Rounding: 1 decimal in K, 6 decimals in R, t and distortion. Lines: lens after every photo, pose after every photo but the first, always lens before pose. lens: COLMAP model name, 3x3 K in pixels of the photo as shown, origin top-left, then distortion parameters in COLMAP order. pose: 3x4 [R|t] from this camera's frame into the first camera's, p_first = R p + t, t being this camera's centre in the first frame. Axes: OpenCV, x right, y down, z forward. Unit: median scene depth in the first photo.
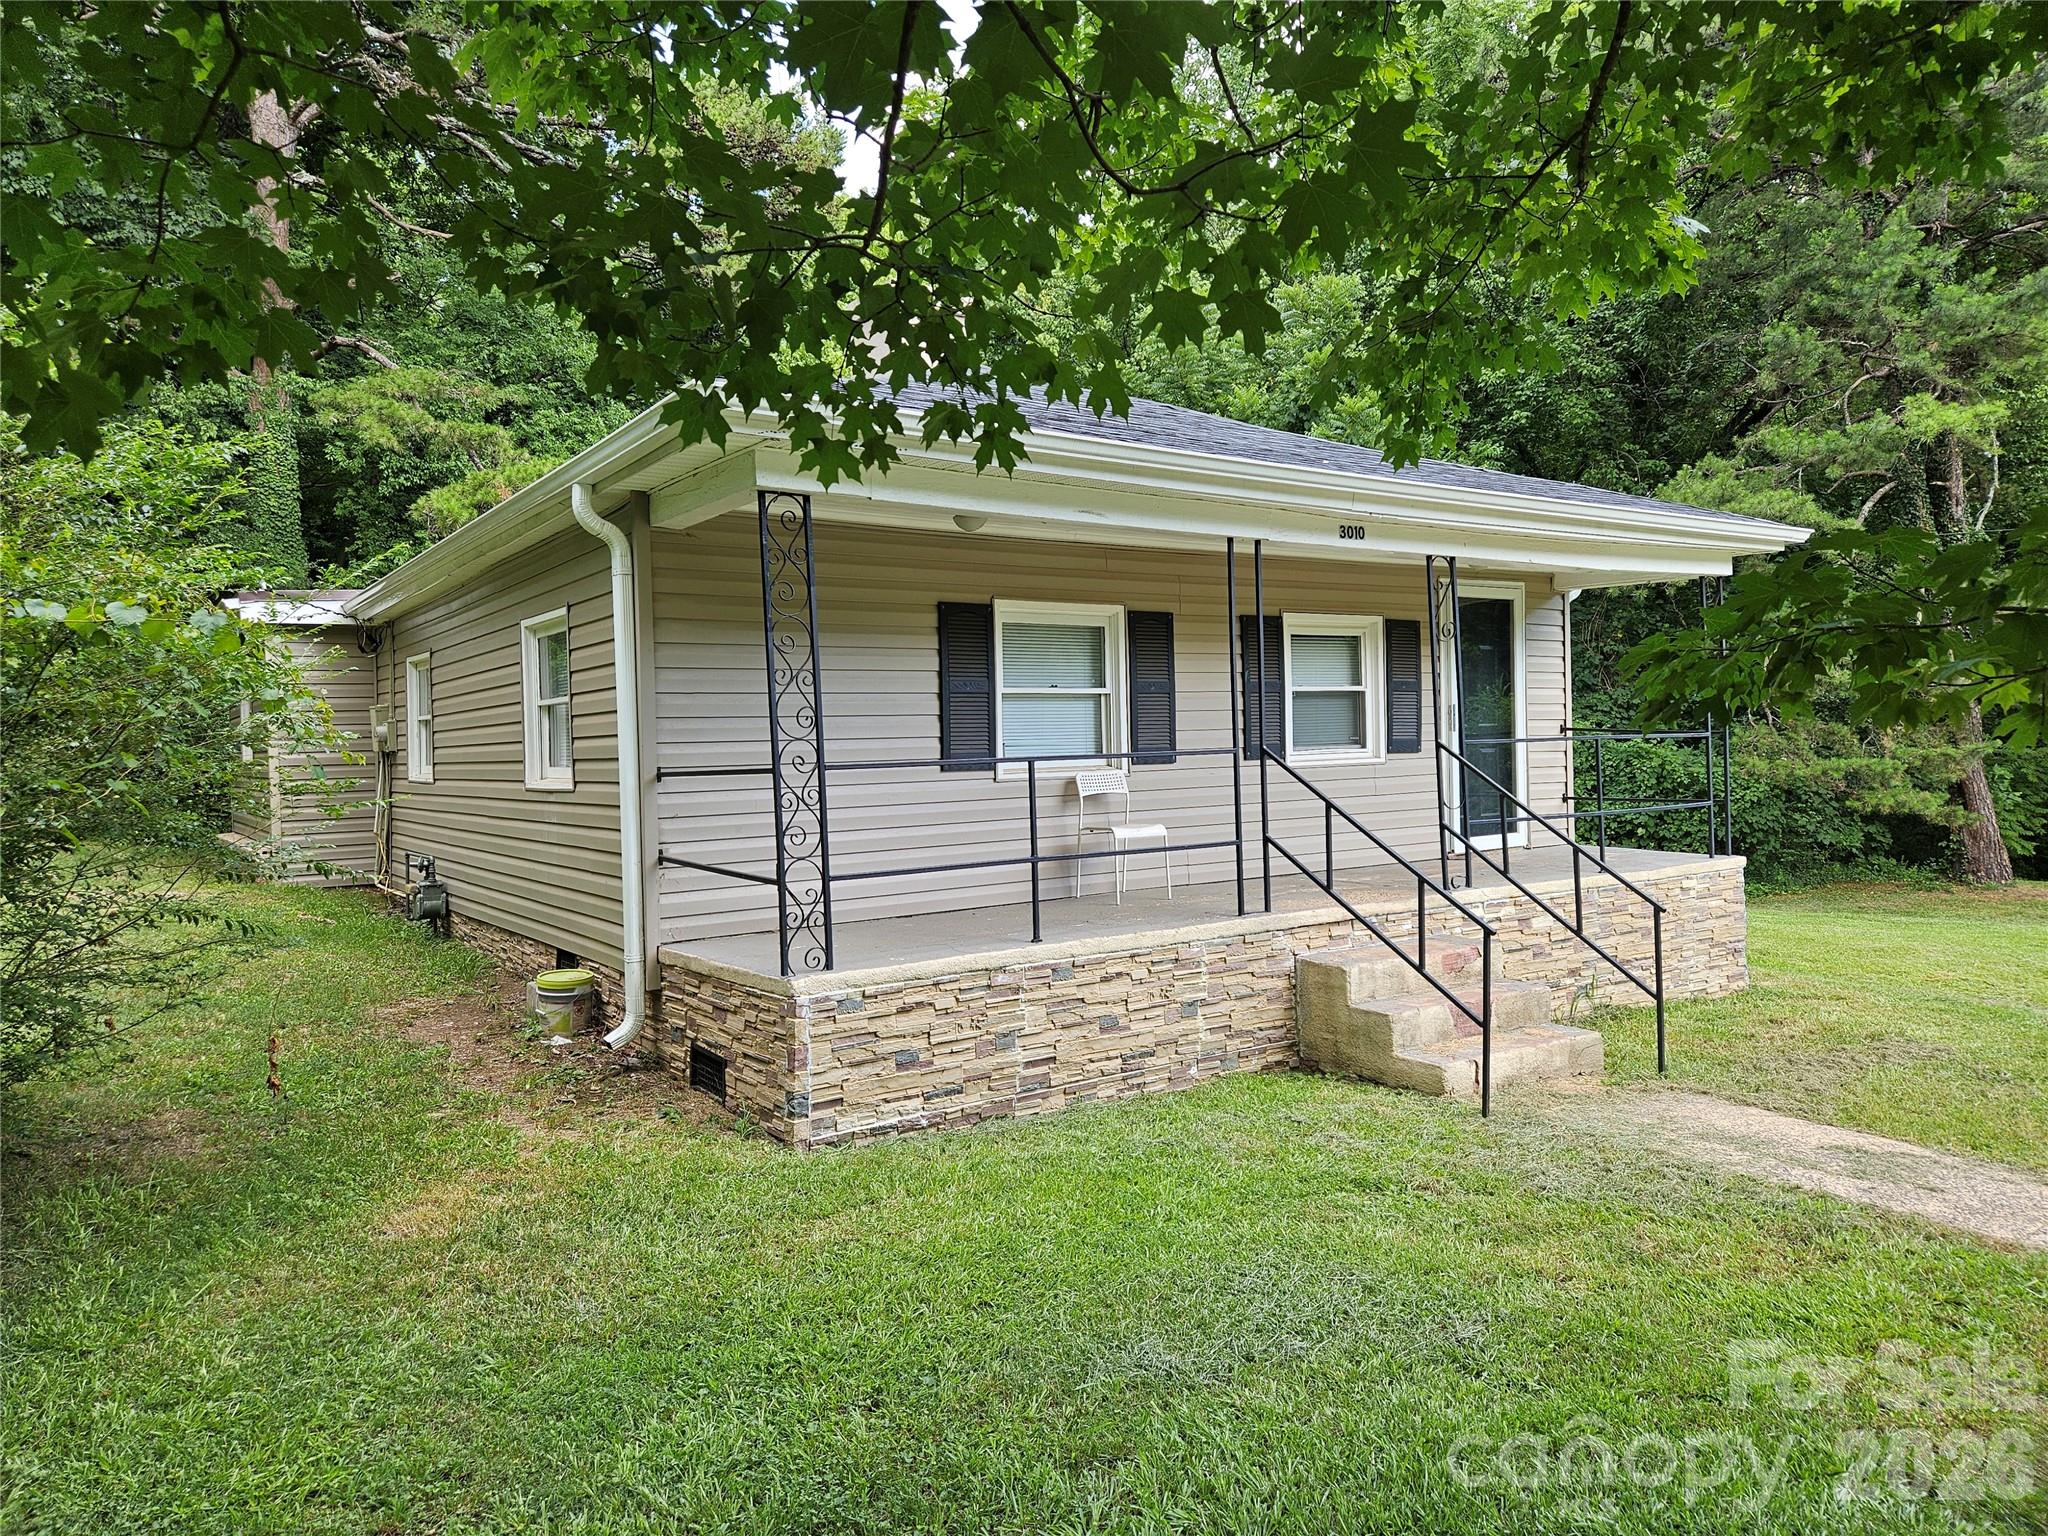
lens RADIAL K [[1369.0, 0, 1014.9], [0, 1369.0, 757.0], [0, 0, 1]] dist [0.059534, -0.045387]
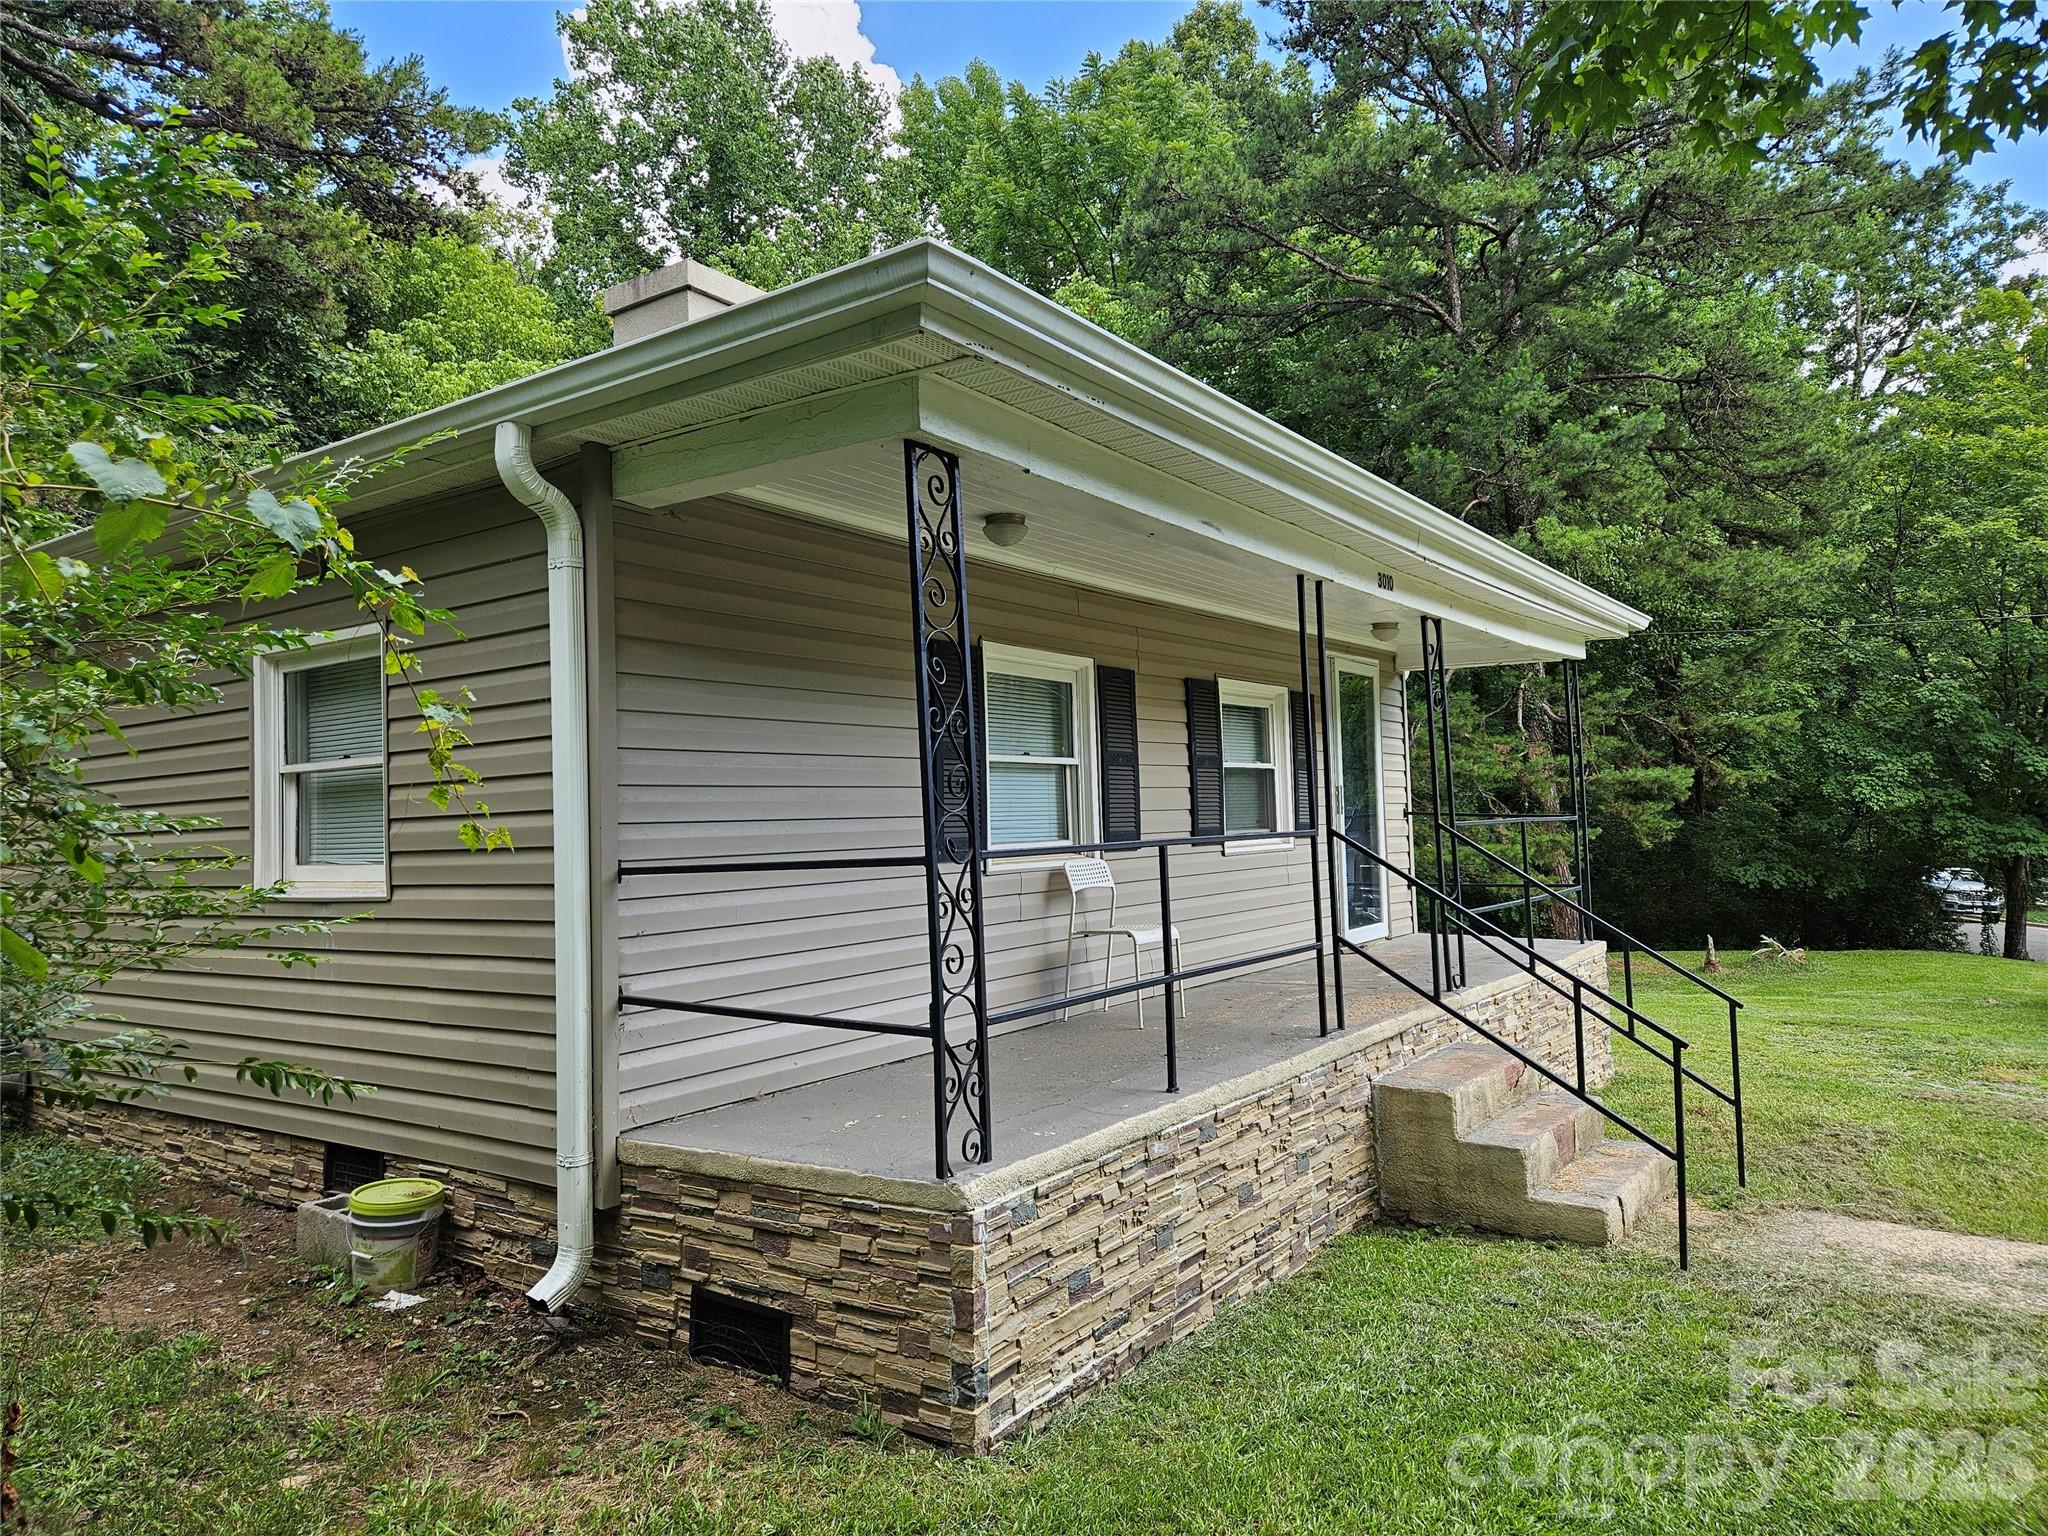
lens RADIAL K [[1369.0, 0, 1023.1], [0, 1369.0, 758.6], [0, 0, 1]] dist [0.059534, -0.045387]
pose [[0.936613, 0.014546, 0.350064, -0.310291], [0.009208, 0.997771, -0.066097, 0.004230], [-0.350245, 0.065130, 0.934391, 0.314024]]
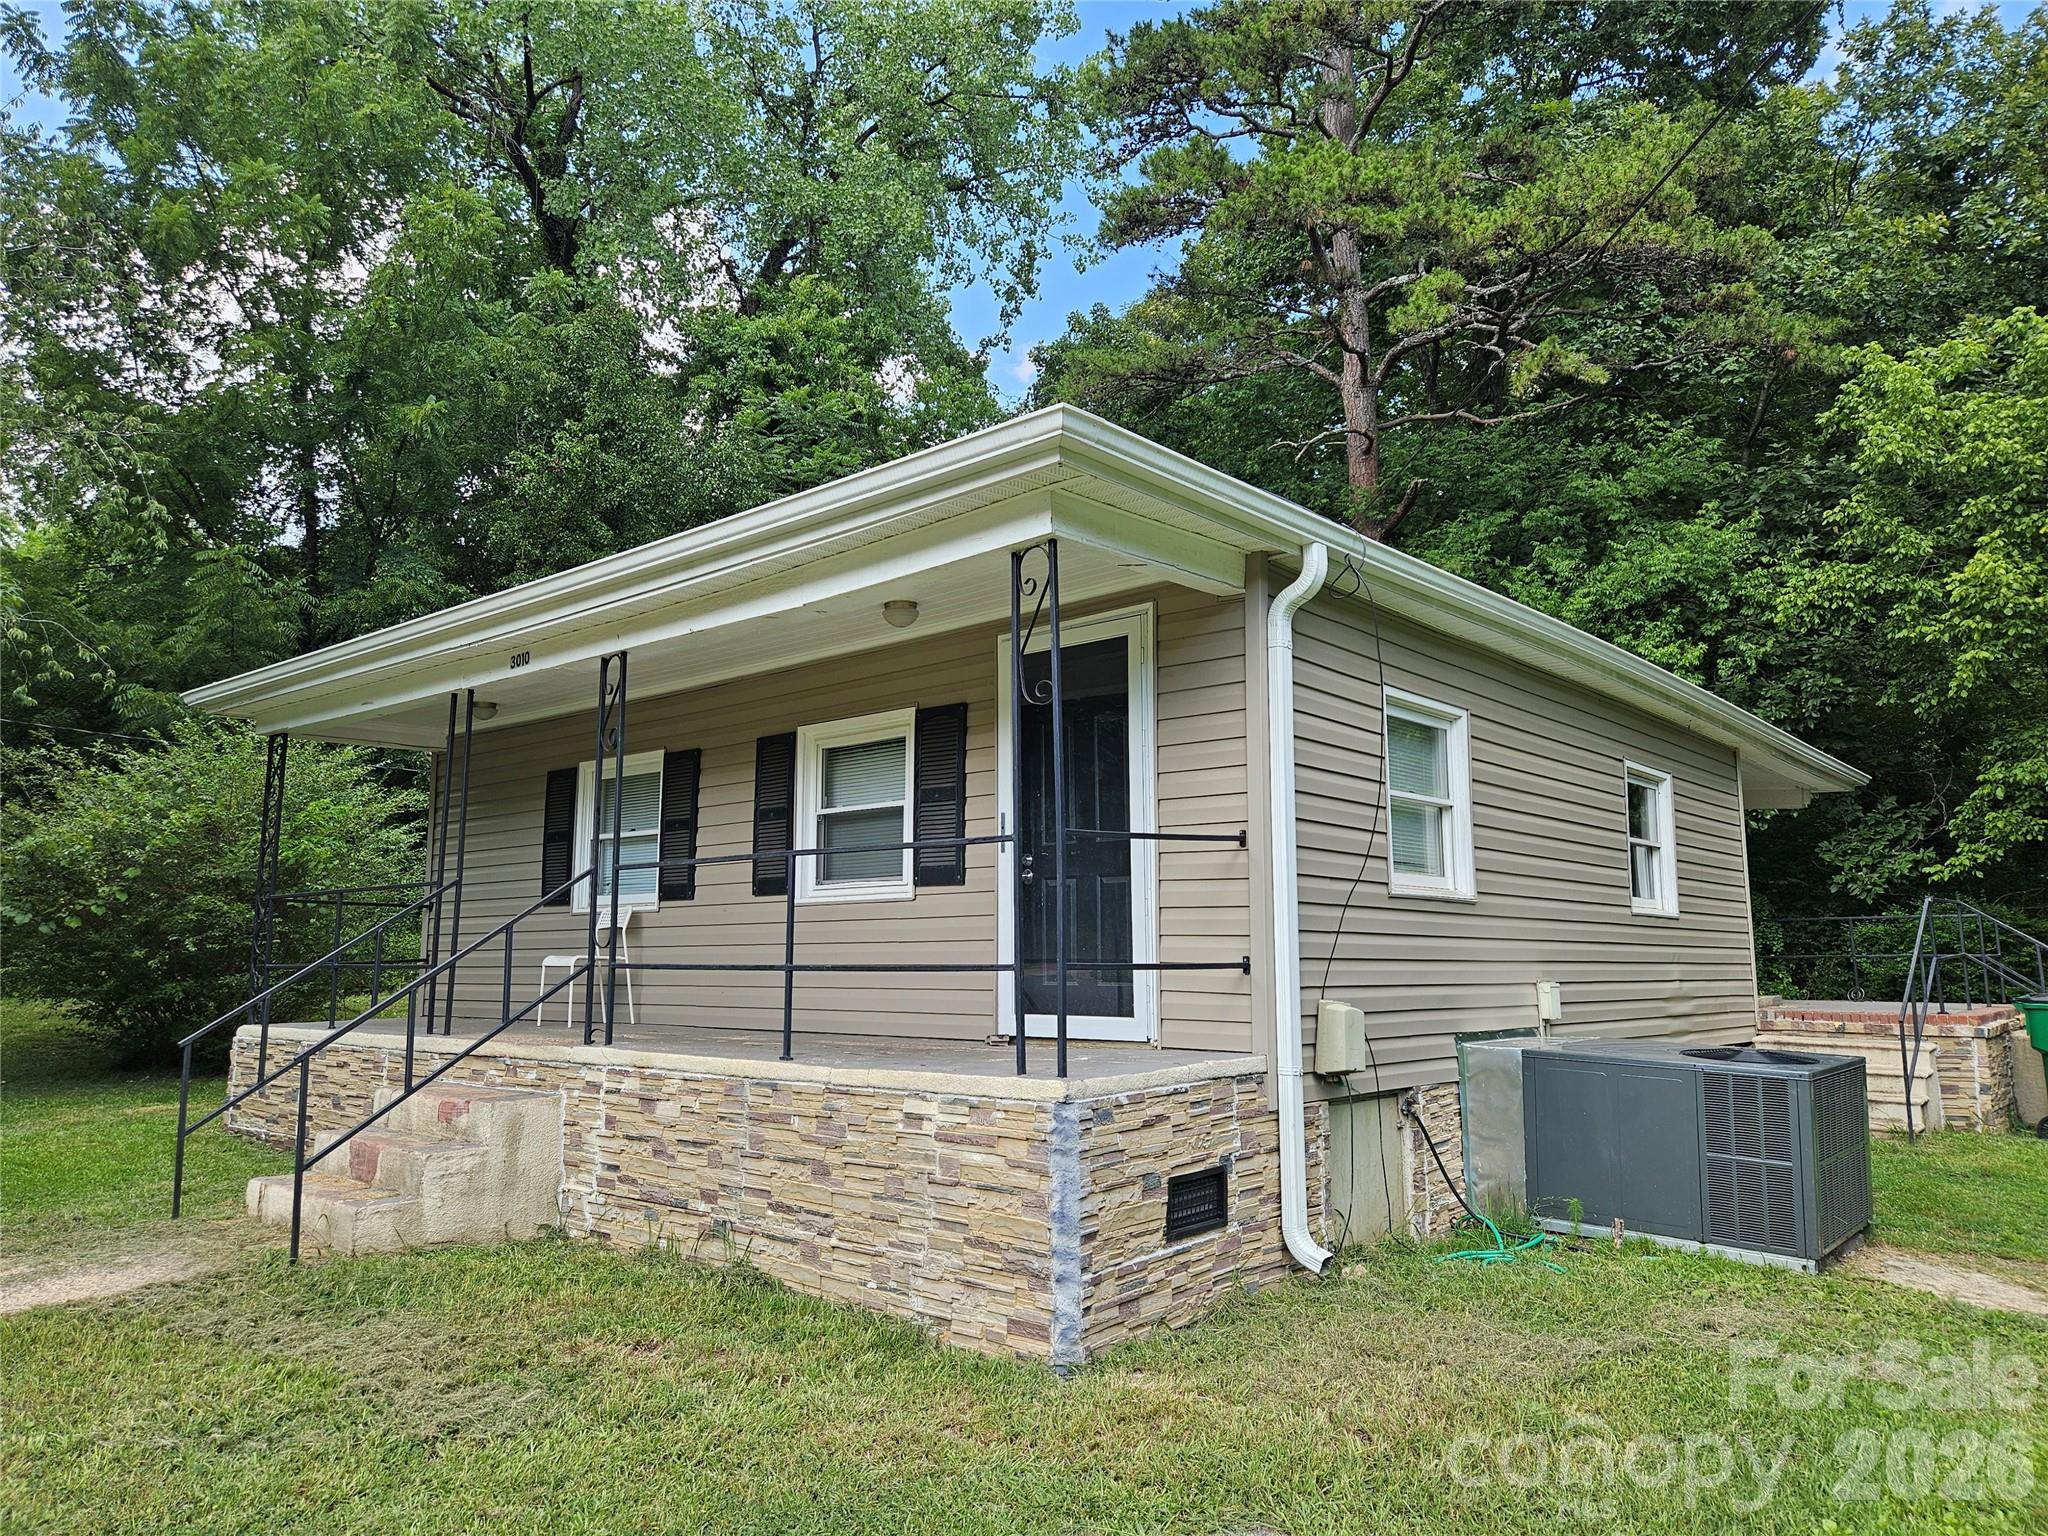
lens RADIAL K [[1369.0, 0, 1029.4], [0, 1369.0, 769.6], [0, 0, 1]] dist [0.059534, -0.045387]
pose [[0.258273, -0.103642, -0.960497, 1.468474], [-0.012620, 0.993782, -0.110627, 0.023534], [0.965990, 0.040694, 0.255359, 1.256584]]
